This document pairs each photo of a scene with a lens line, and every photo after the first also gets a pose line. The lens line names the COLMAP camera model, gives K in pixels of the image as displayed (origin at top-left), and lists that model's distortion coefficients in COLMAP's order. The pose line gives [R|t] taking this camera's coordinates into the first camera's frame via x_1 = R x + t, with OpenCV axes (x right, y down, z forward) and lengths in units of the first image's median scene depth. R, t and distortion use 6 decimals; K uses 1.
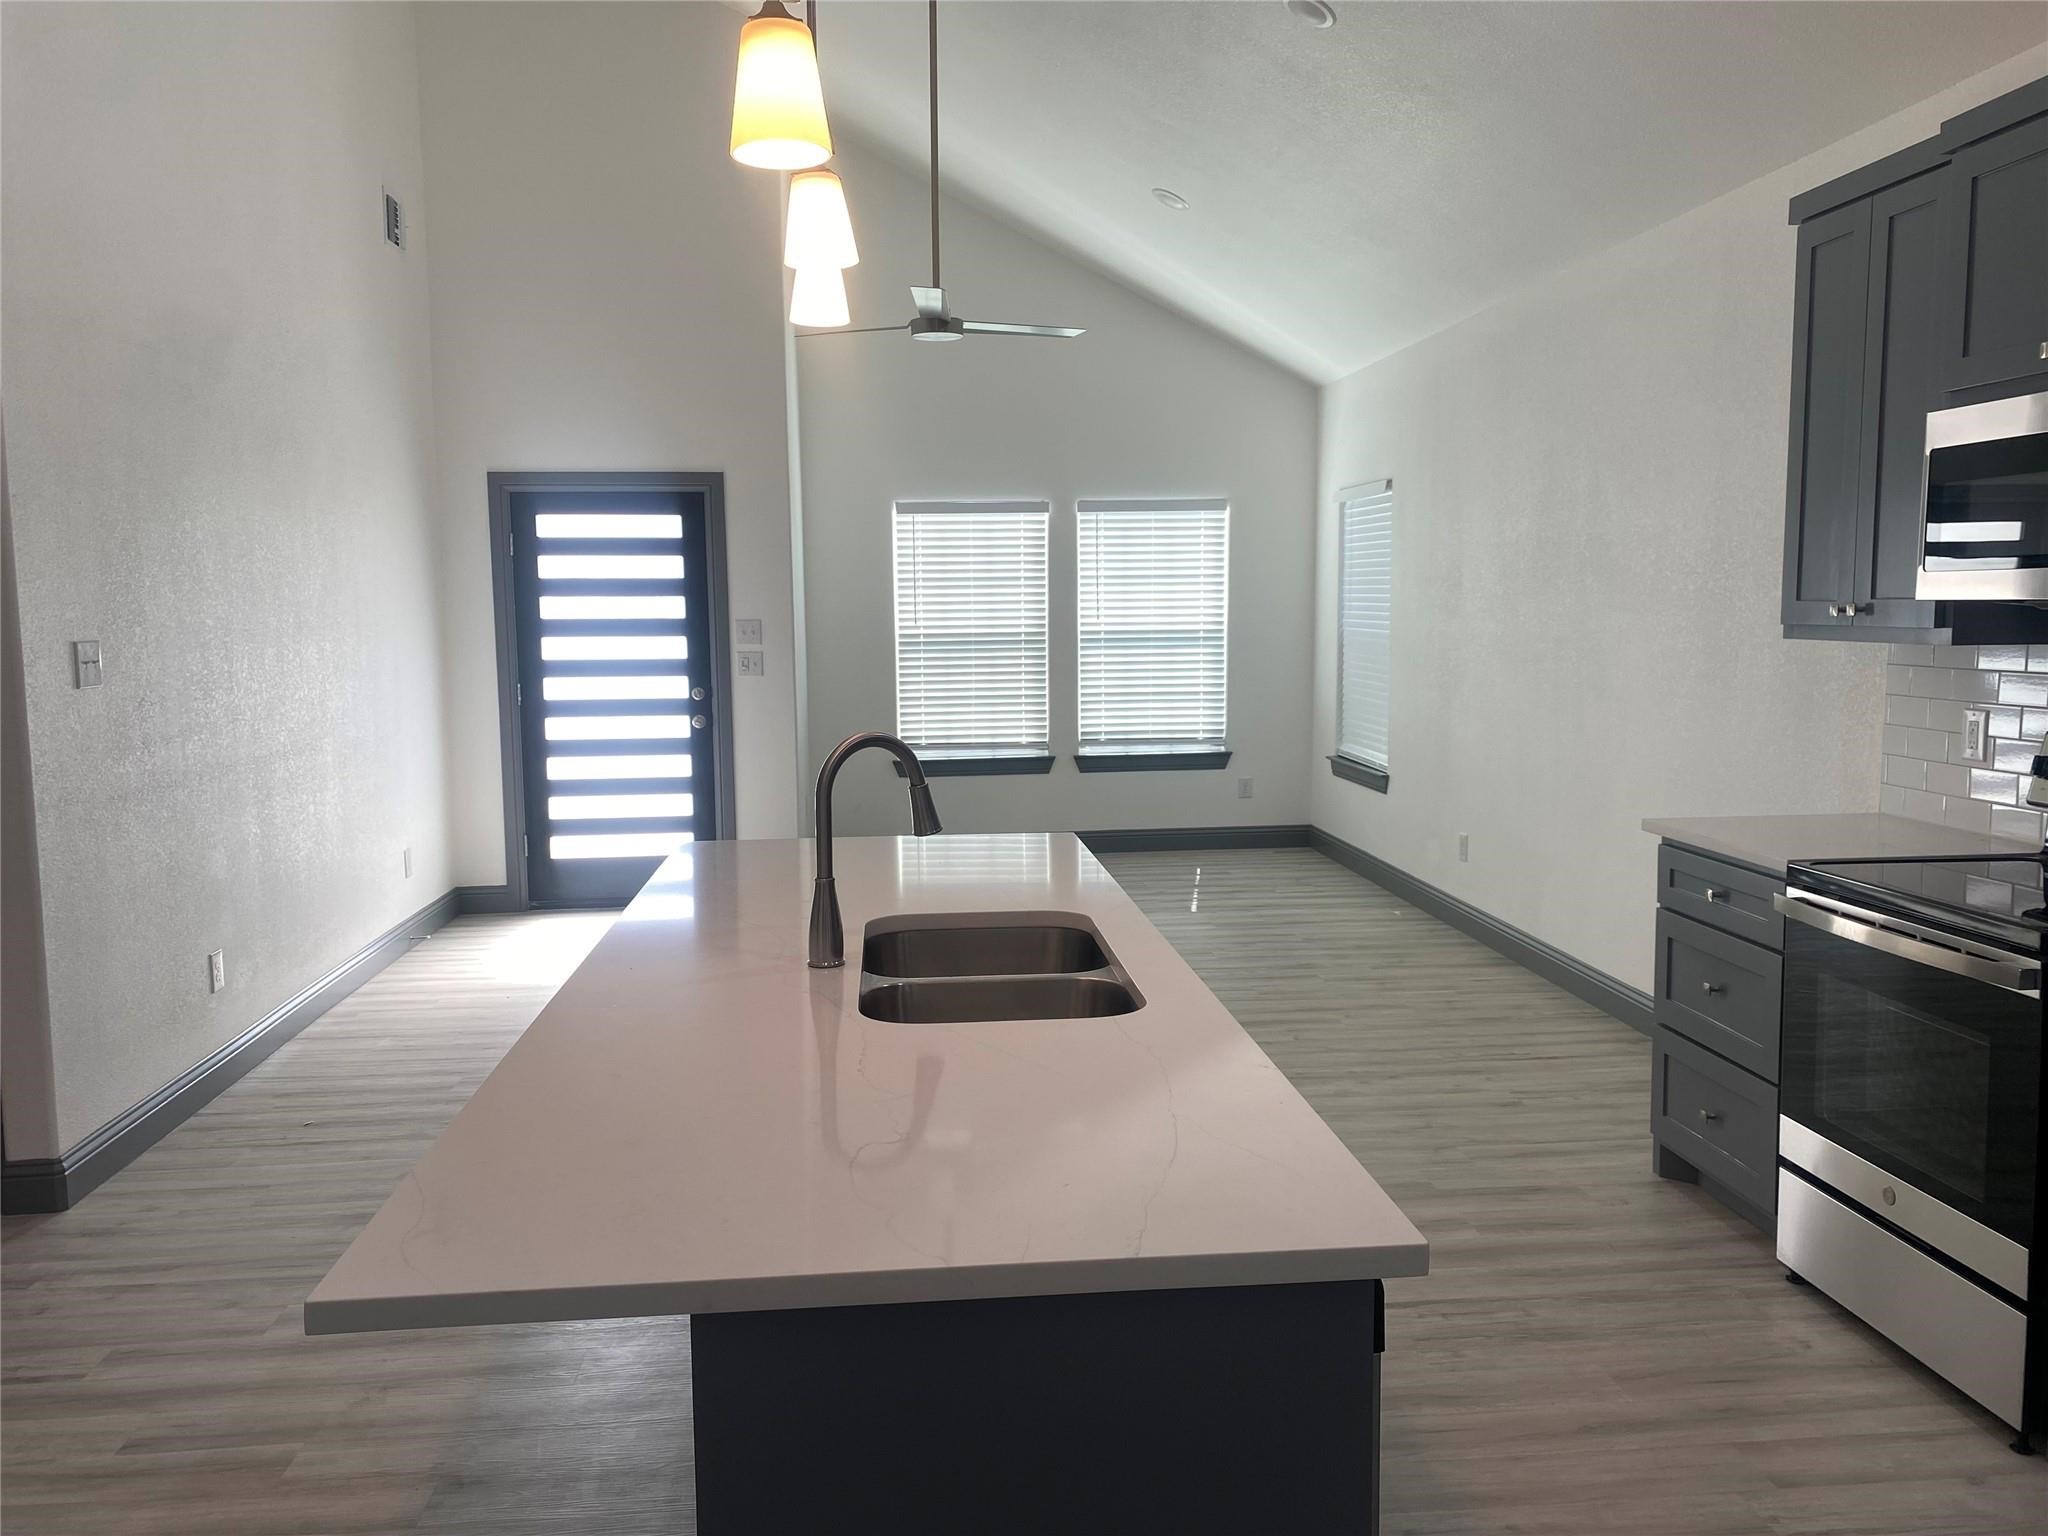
lens RADIAL K [[1555.9, 0, 1030.1], [0, 1555.9, 772.4], [0, 0, 1]] dist [0.116117, -0.125828]
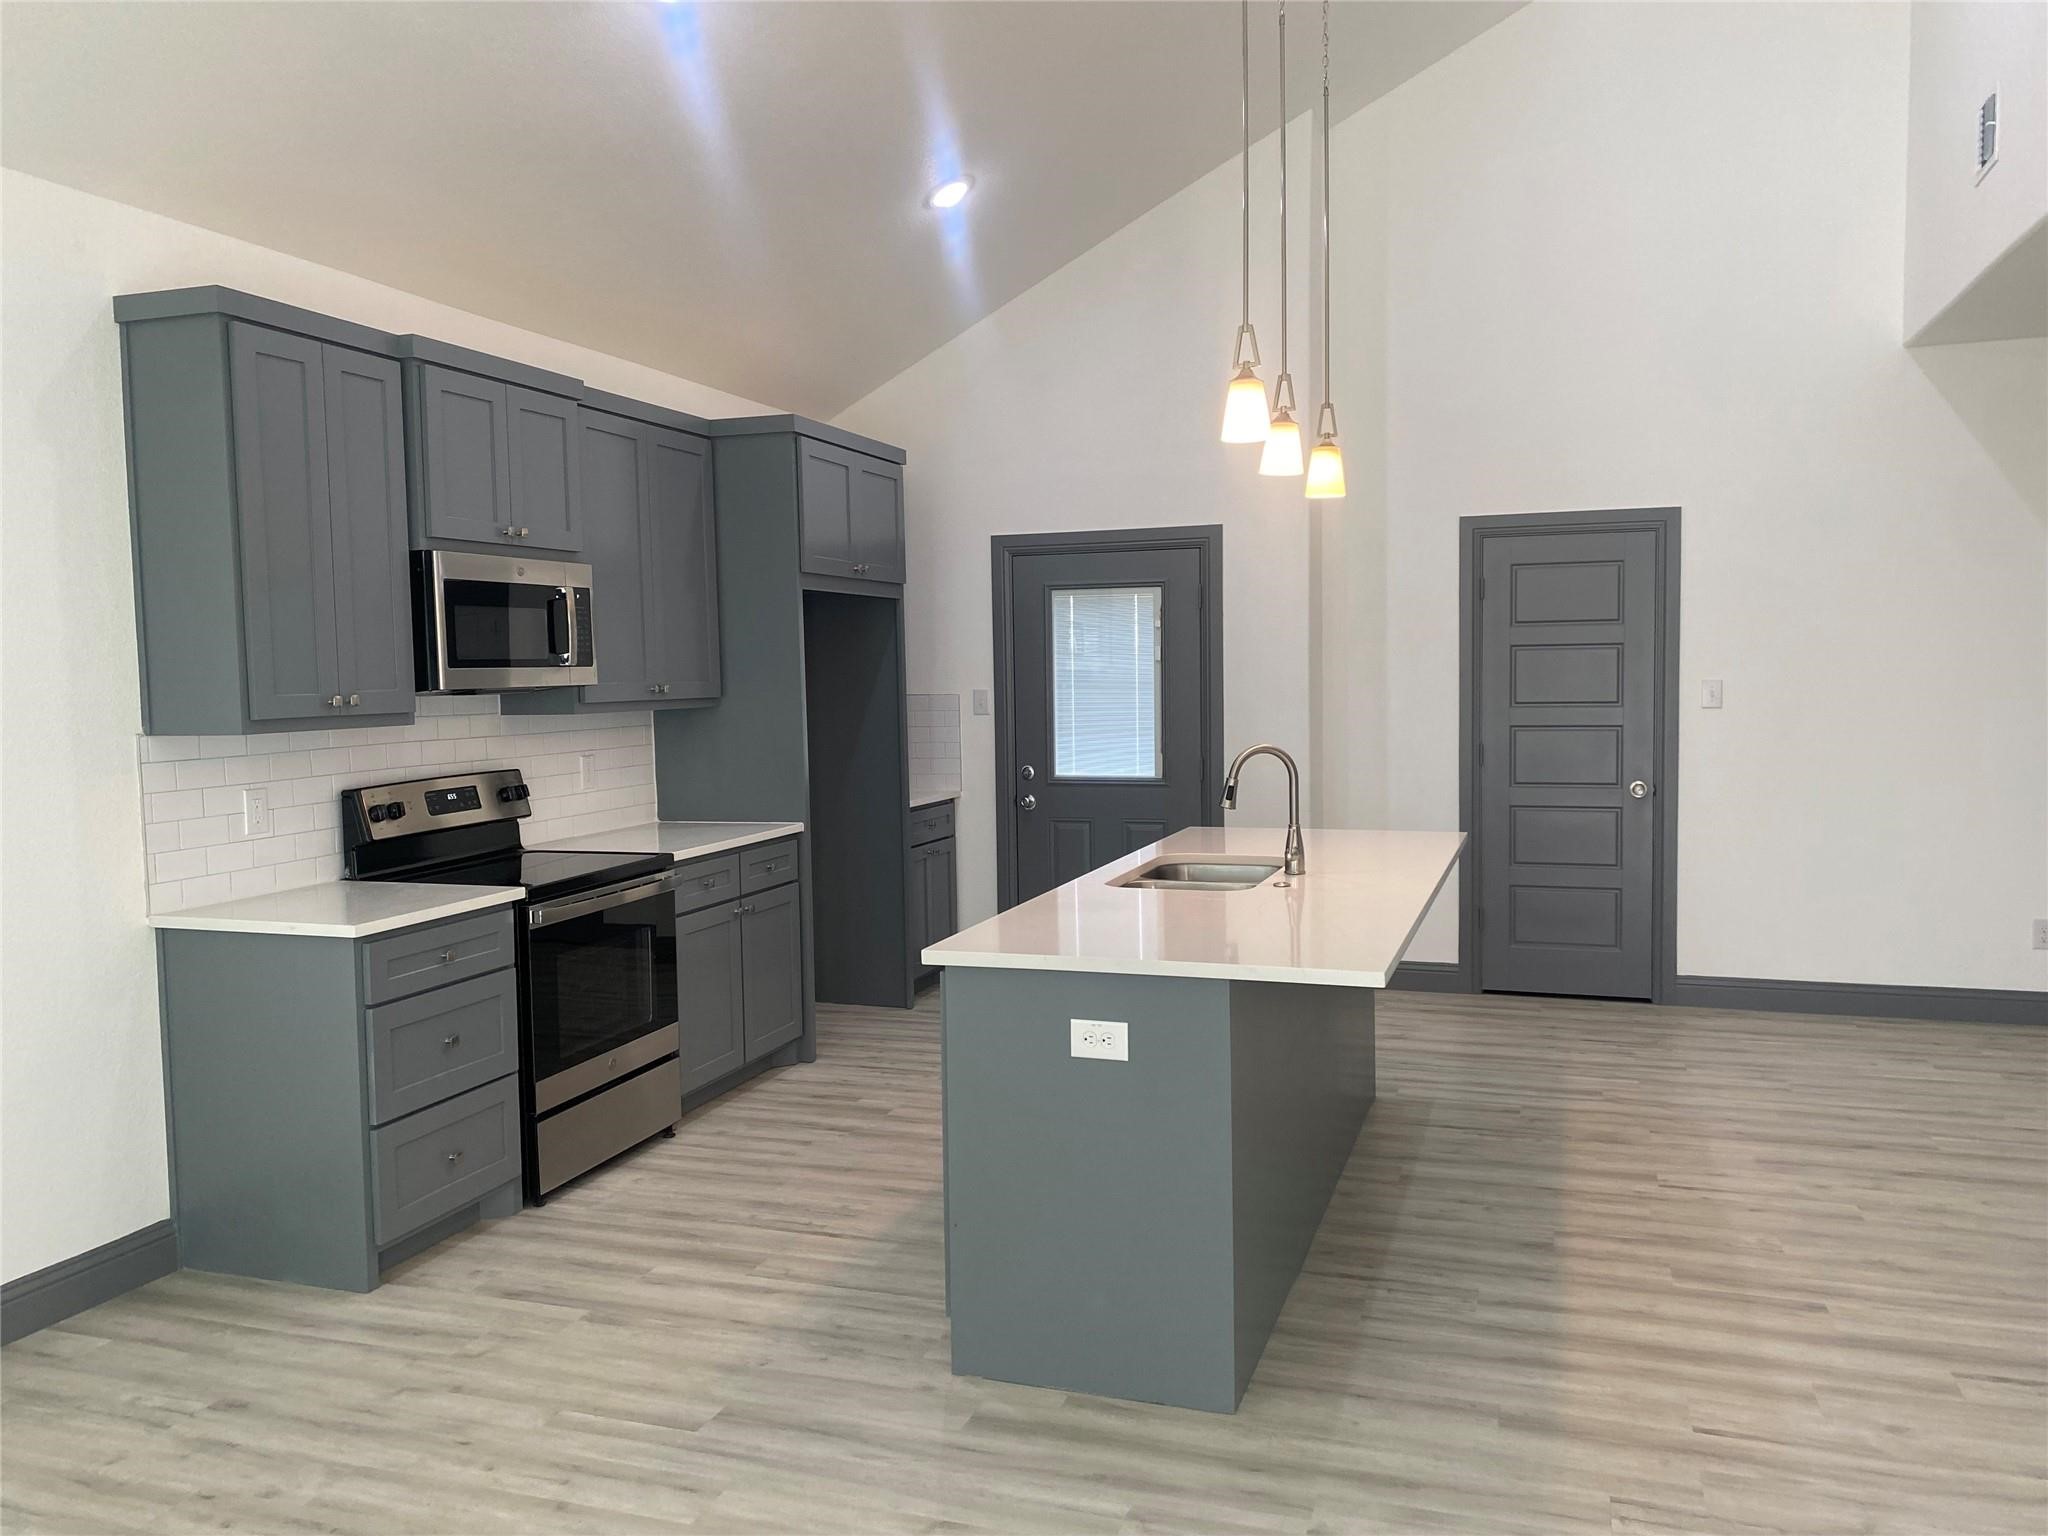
lens RADIAL K [[1571.8, 0, 1023.1], [0, 1571.8, 758.1], [0, 0, 1]] dist [0.079002, -0.086129]
pose [[-0.906491, -0.002663, 0.422217, -0.167067], [0.070697, 0.984905, 0.157998, -0.085453], [-0.416264, 0.173073, -0.892620, 0.749266]]
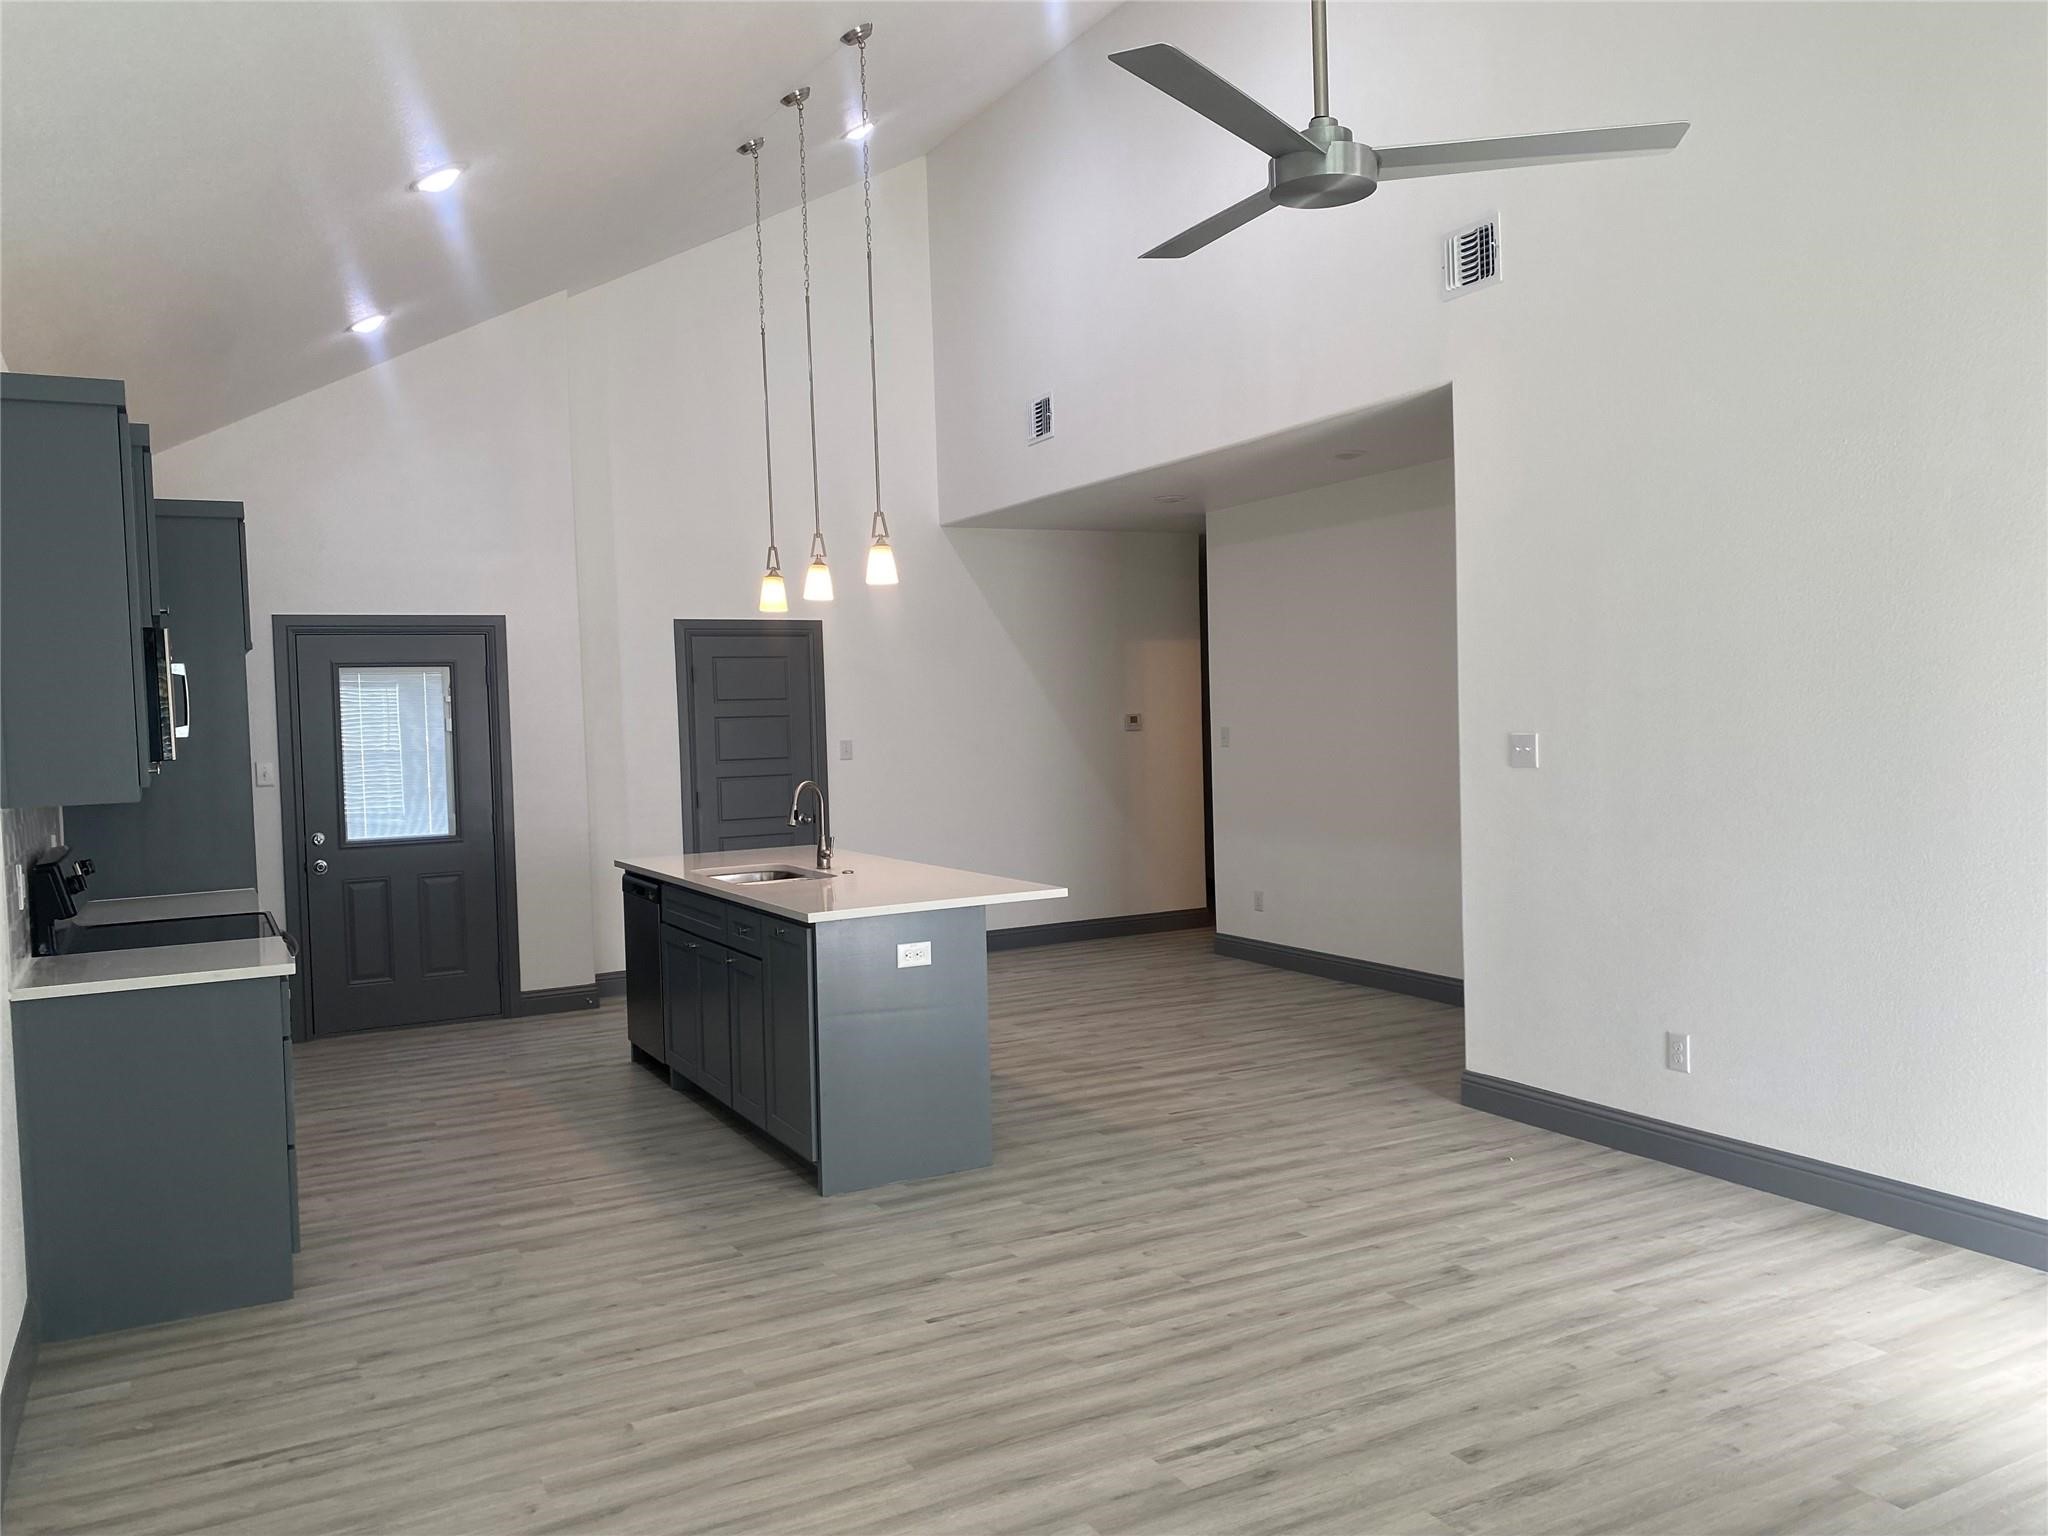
lens RADIAL K [[1571.8, 0, 1023.1], [0, 1571.8, 758.1], [0, 0, 1]] dist [0.079002, -0.086129]
pose [[-0.921740, 0.047480, -0.384892, 0.155033], [-0.005467, 0.990788, 0.135314, -0.114018], [0.387771, 0.126829, -0.912989, 0.968133]]
